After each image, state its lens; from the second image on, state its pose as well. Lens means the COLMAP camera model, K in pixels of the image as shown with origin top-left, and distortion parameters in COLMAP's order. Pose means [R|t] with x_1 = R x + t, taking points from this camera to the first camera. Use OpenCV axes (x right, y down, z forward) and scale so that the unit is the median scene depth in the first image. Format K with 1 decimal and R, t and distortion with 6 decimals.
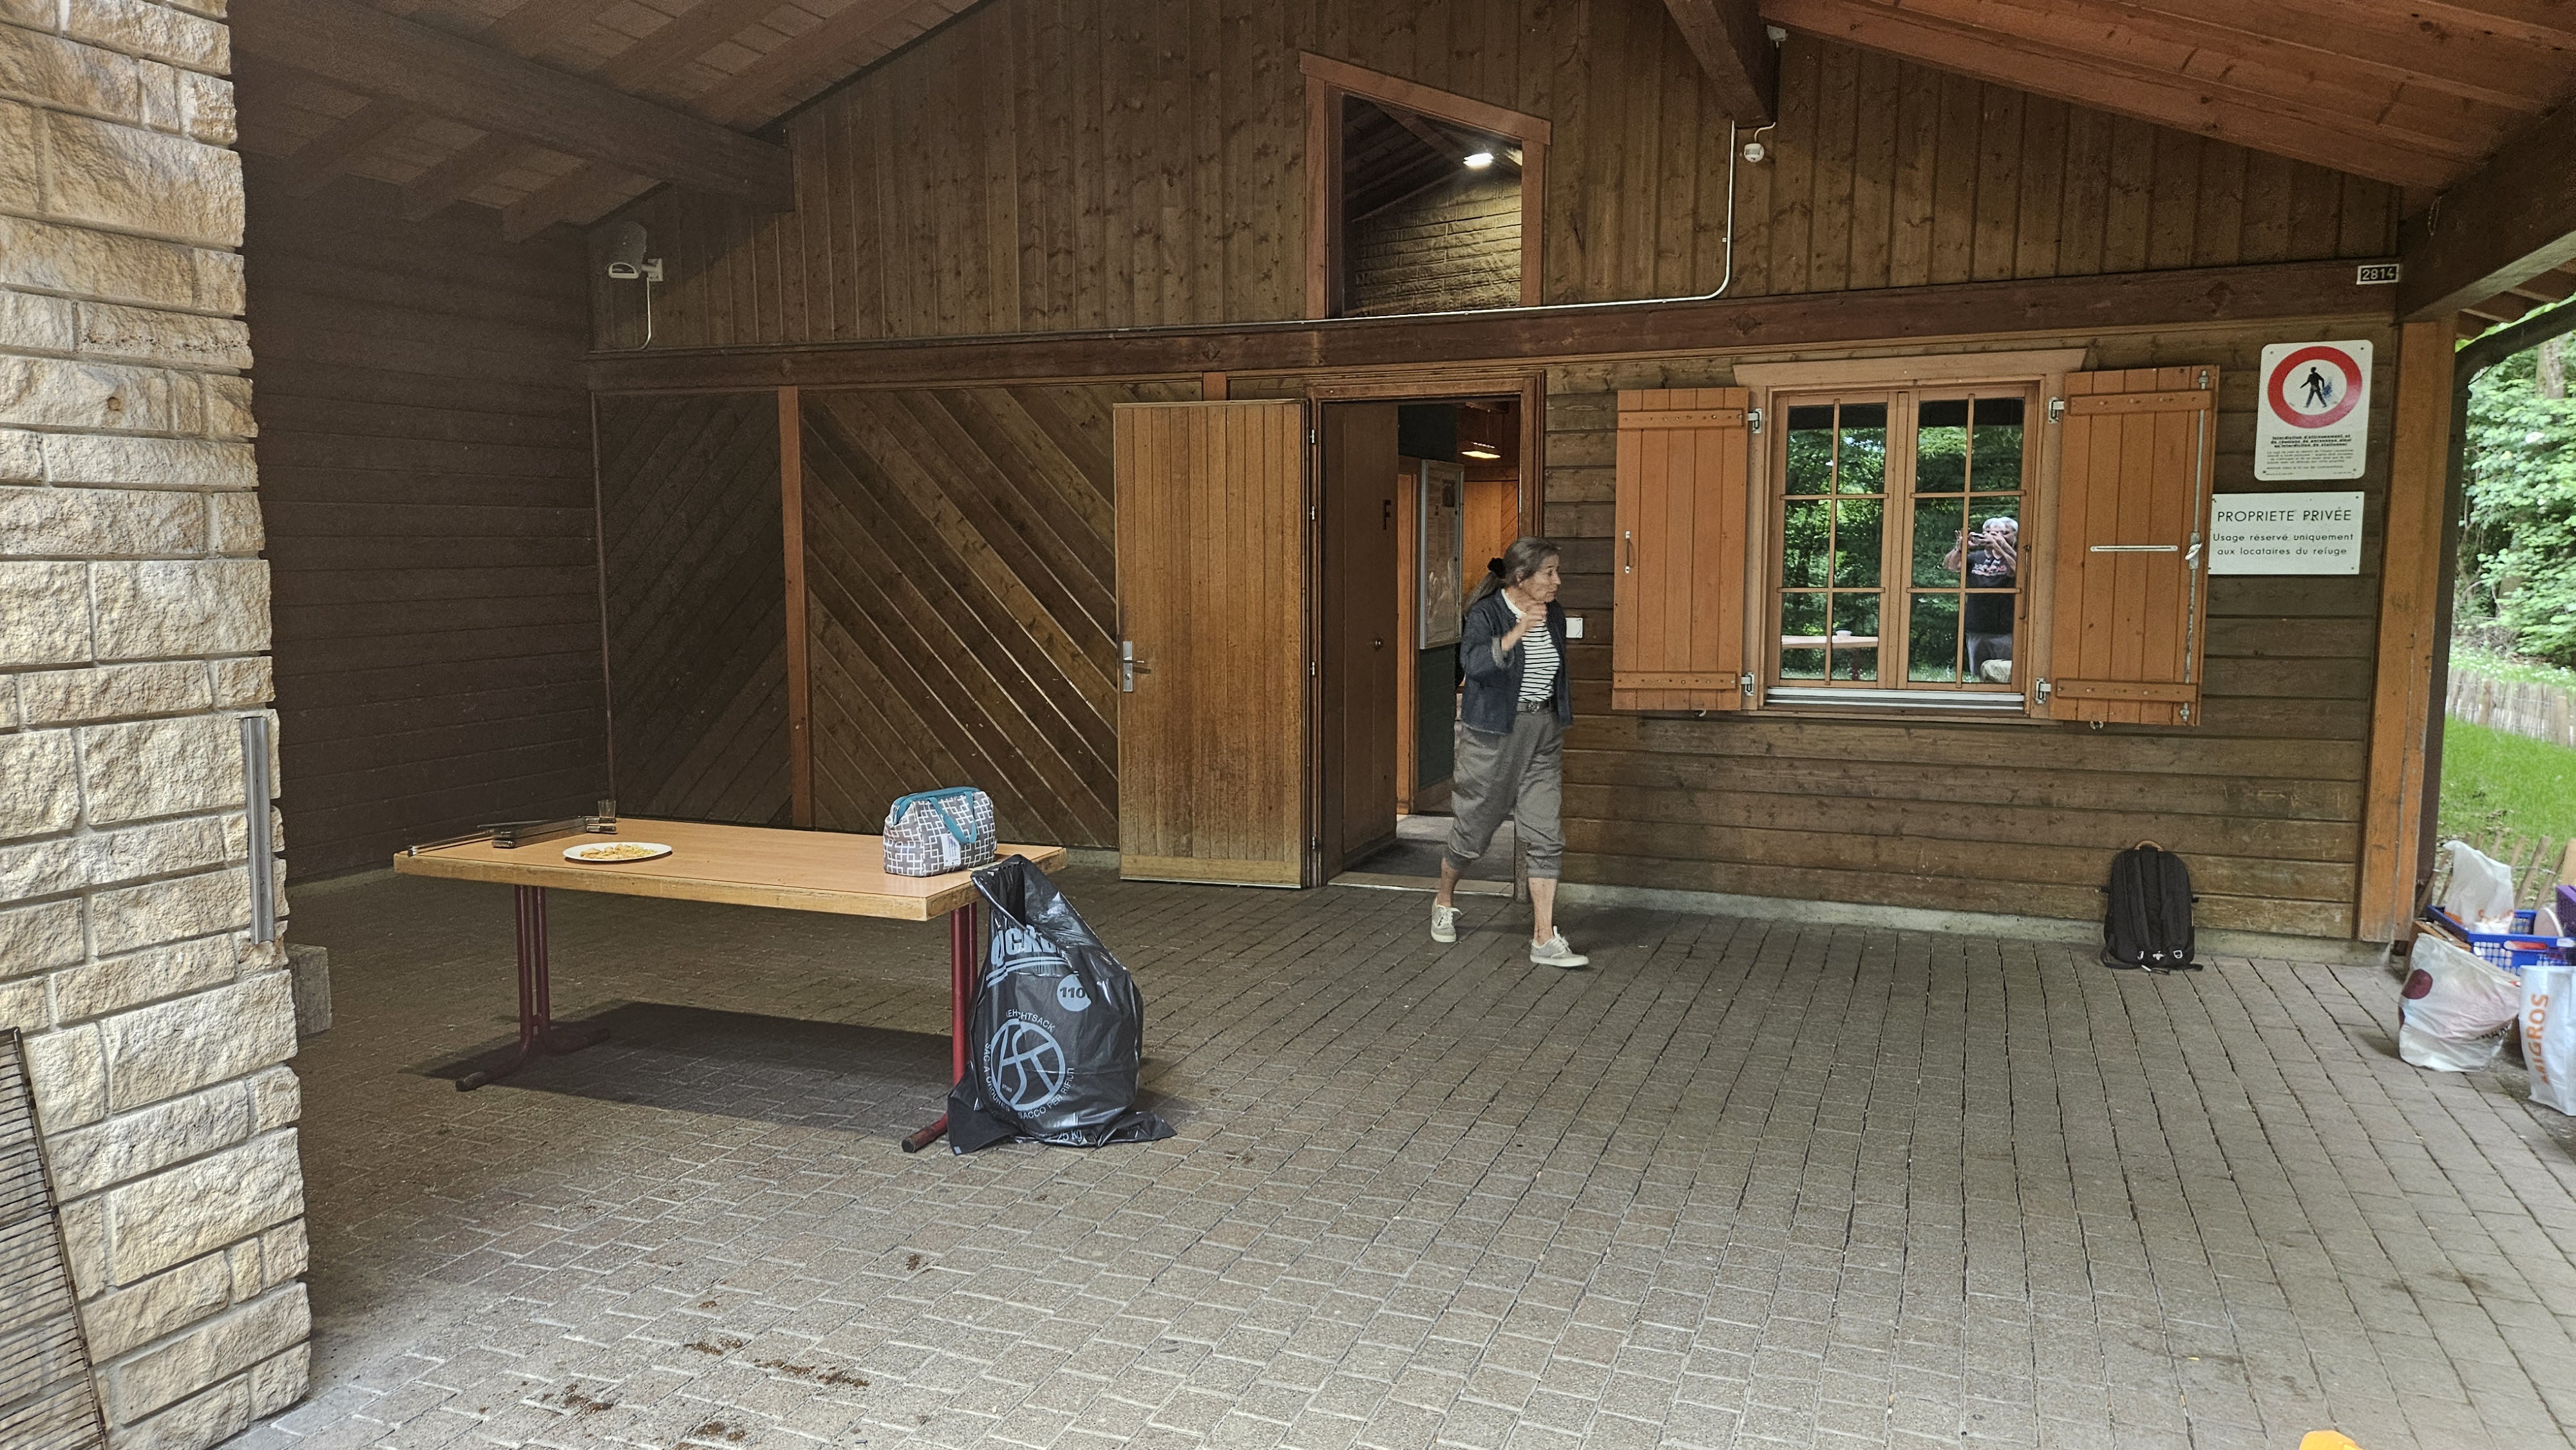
lens RADIAL K [[1723.8, 0, 1251.3], [0, 1723.8, 729.2], [0, 0, 1]] dist [0.081003, -0.072711]
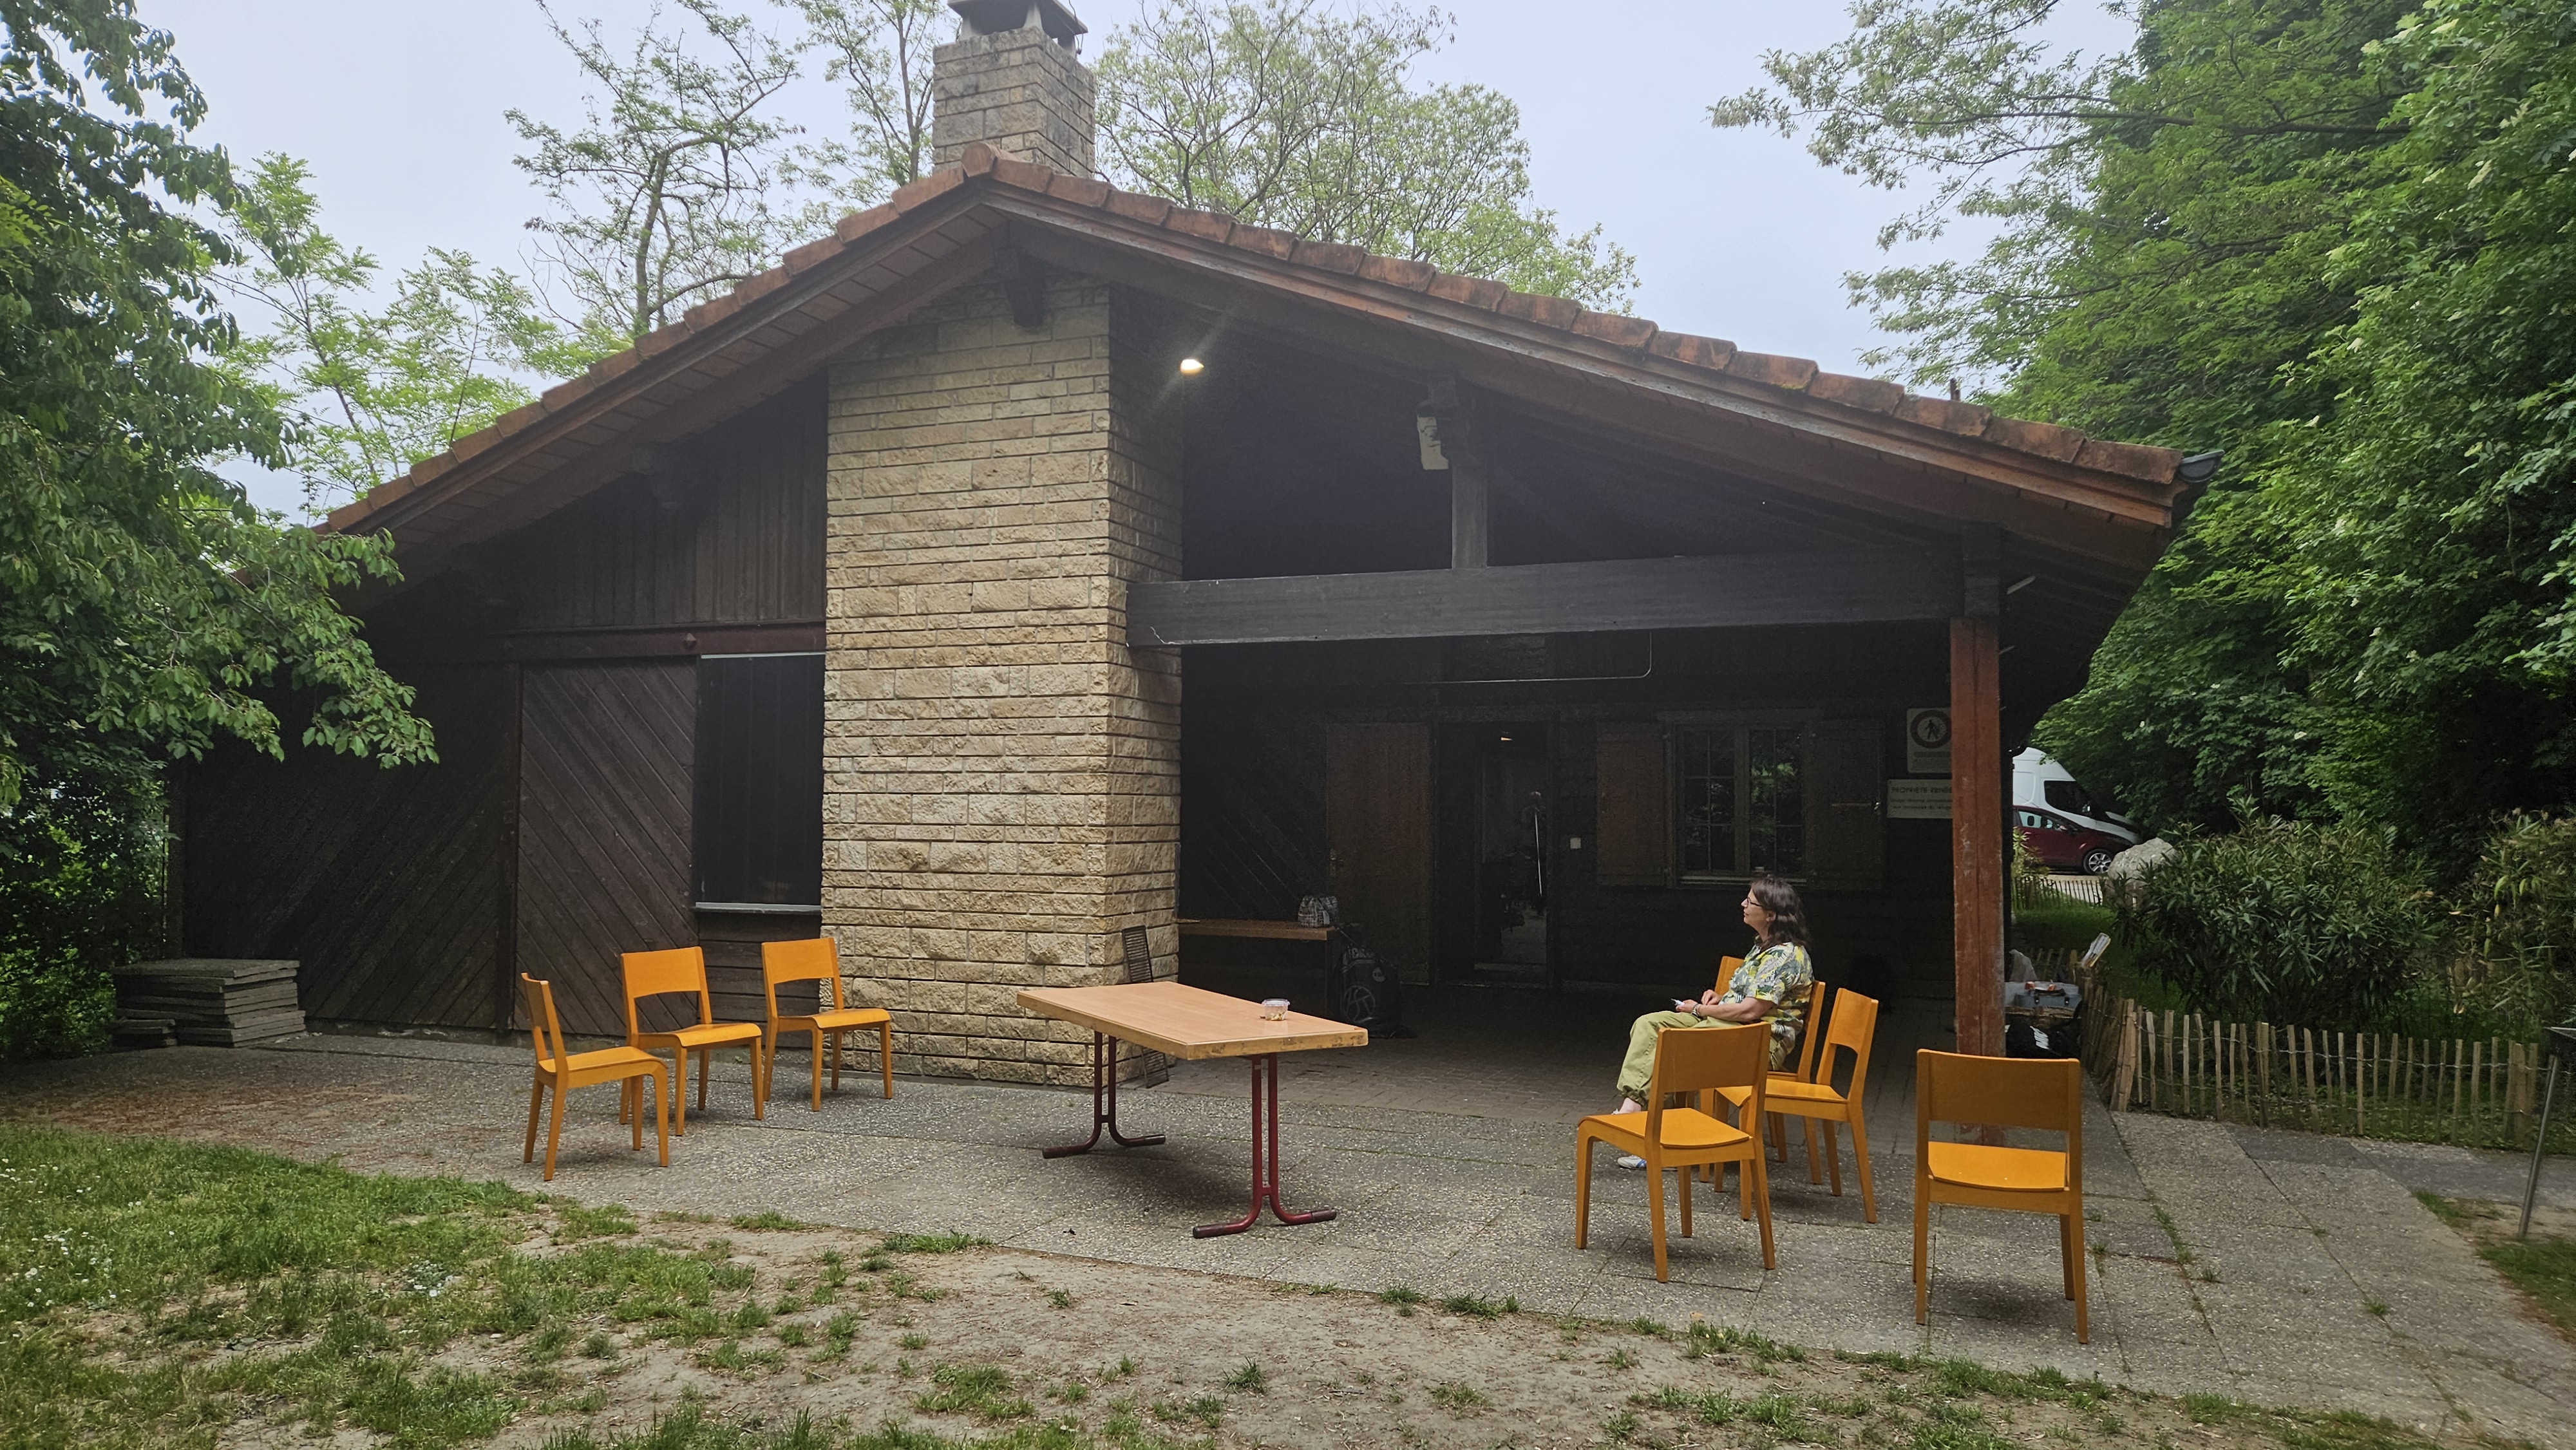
lens RADIAL K [[1723.8, 0, 1251.3], [0, 1723.8, 729.2], [0, 0, 1]] dist [0.081003, -0.072711]
pose [[0.999958, 0.009107, -0.001382, -0.194451], [-0.009212, 0.988494, -0.150982, 0.122643], [-0.000009, 0.150989, 0.988536, -1.023917]]
